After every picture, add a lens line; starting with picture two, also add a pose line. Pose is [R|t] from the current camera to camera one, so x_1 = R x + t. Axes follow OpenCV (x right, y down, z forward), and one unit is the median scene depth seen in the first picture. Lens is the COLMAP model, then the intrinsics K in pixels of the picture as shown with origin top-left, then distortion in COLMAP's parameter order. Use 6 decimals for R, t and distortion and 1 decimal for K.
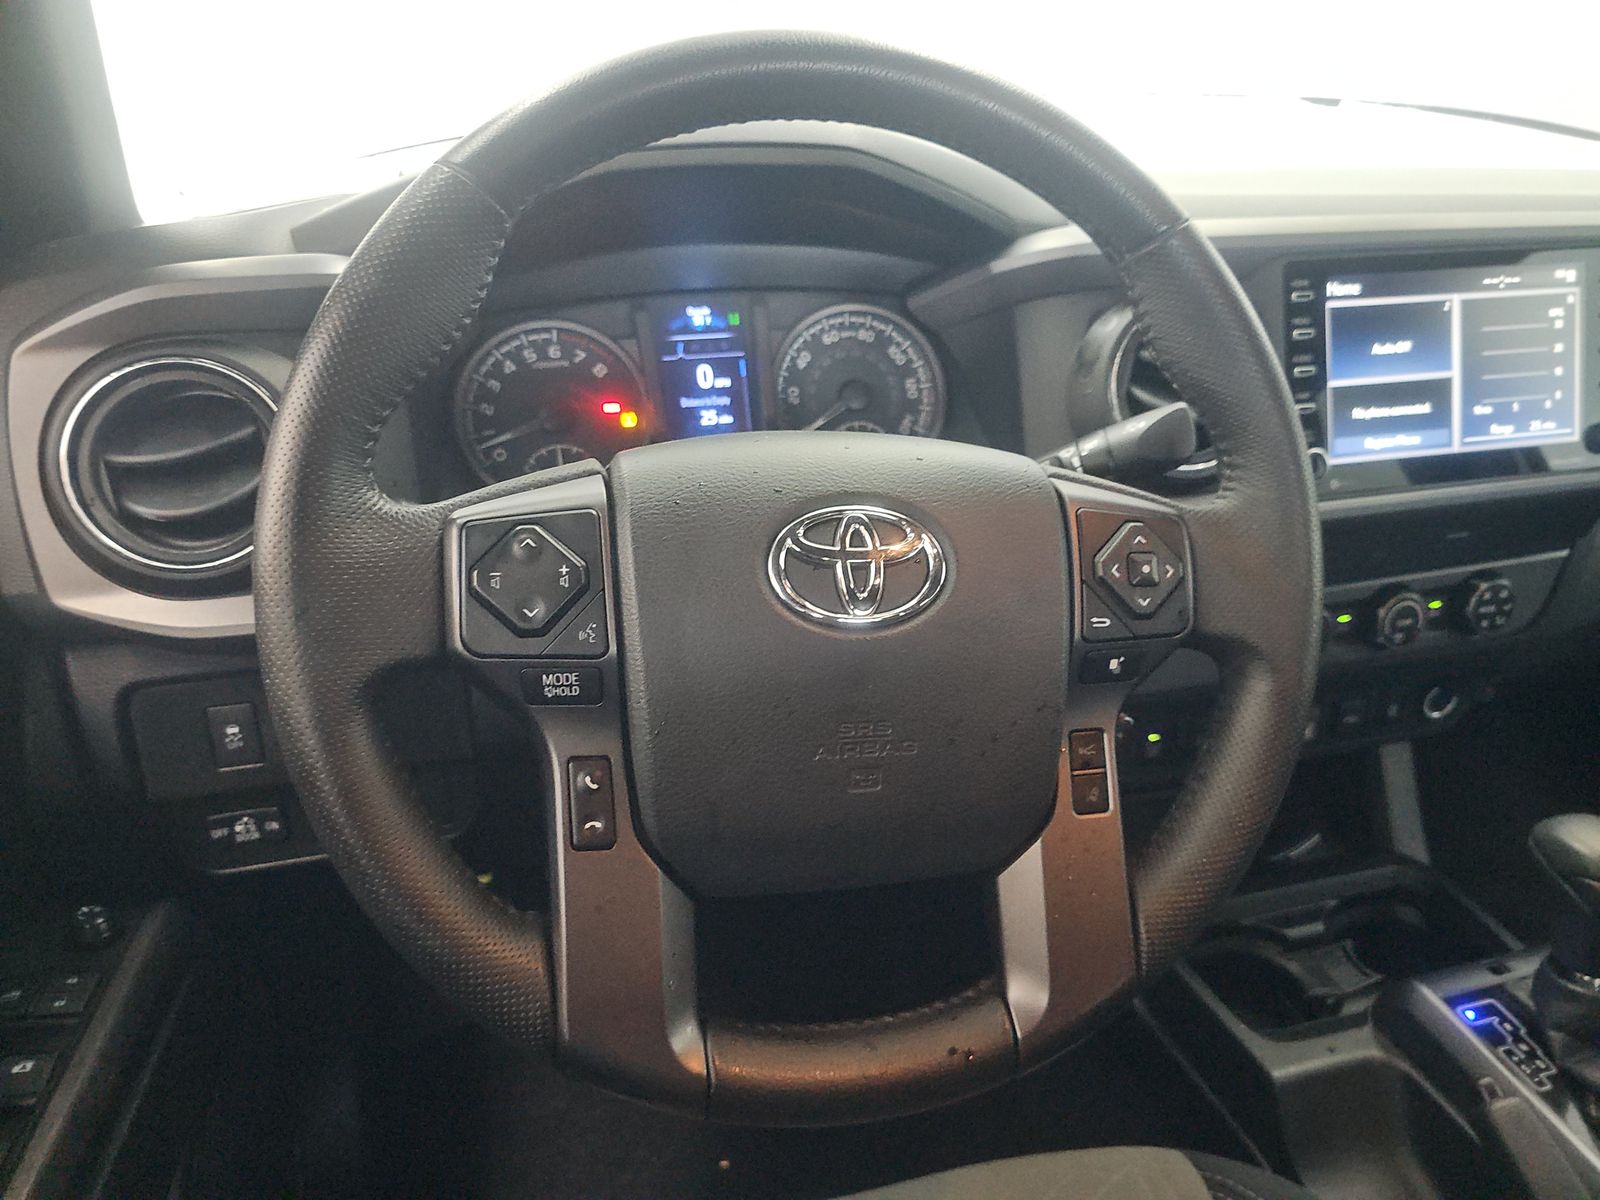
lens RADIAL K [[1108.3, 0, 798.8], [0, 1108.3, 571.8], [0, 0, 1]] dist [-0.005948, -0.005052]
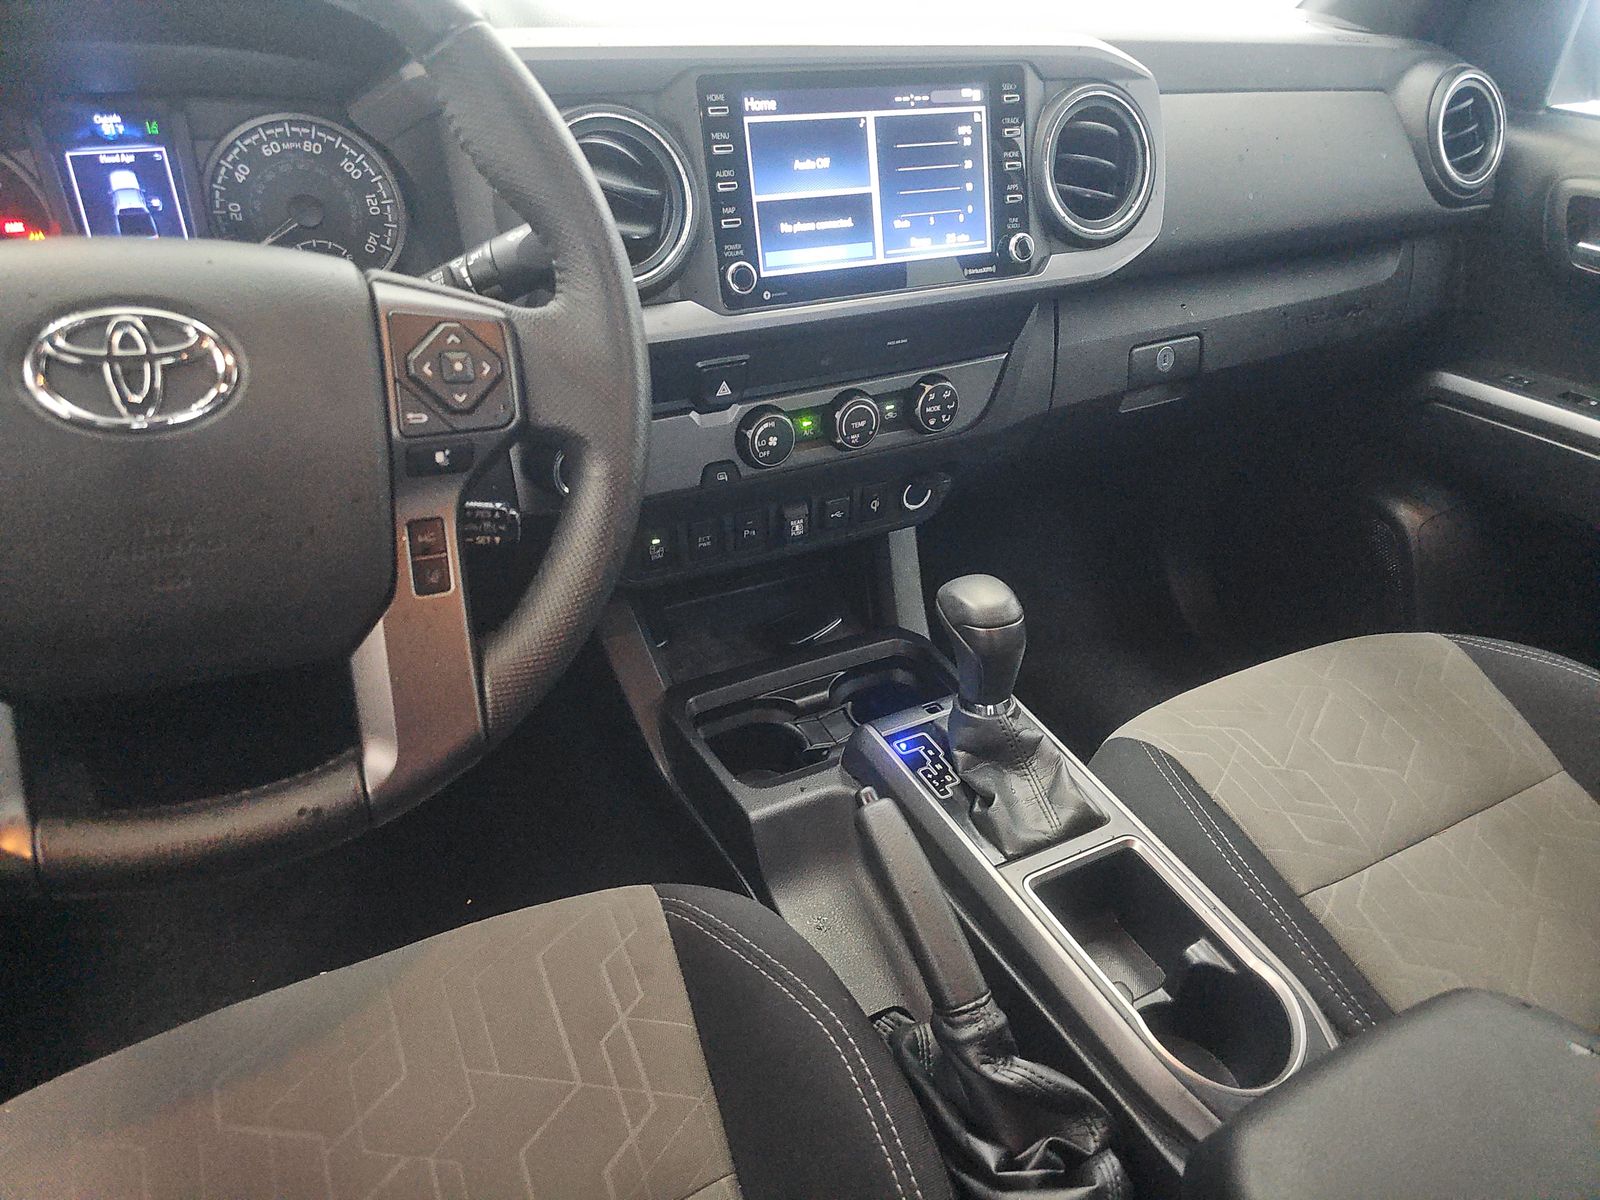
lens RADIAL K [[1075.1, 0, 800.0], [0, 1075.1, 600.0], [0, 0, 1]] dist [0.077717, -0.098330]
pose [[0.972379, -0.081692, 0.218647, 0.253808], [0.044621, 0.984536, 0.169407, 0.037480], [-0.229105, -0.154971, 0.960986, -0.086681]]
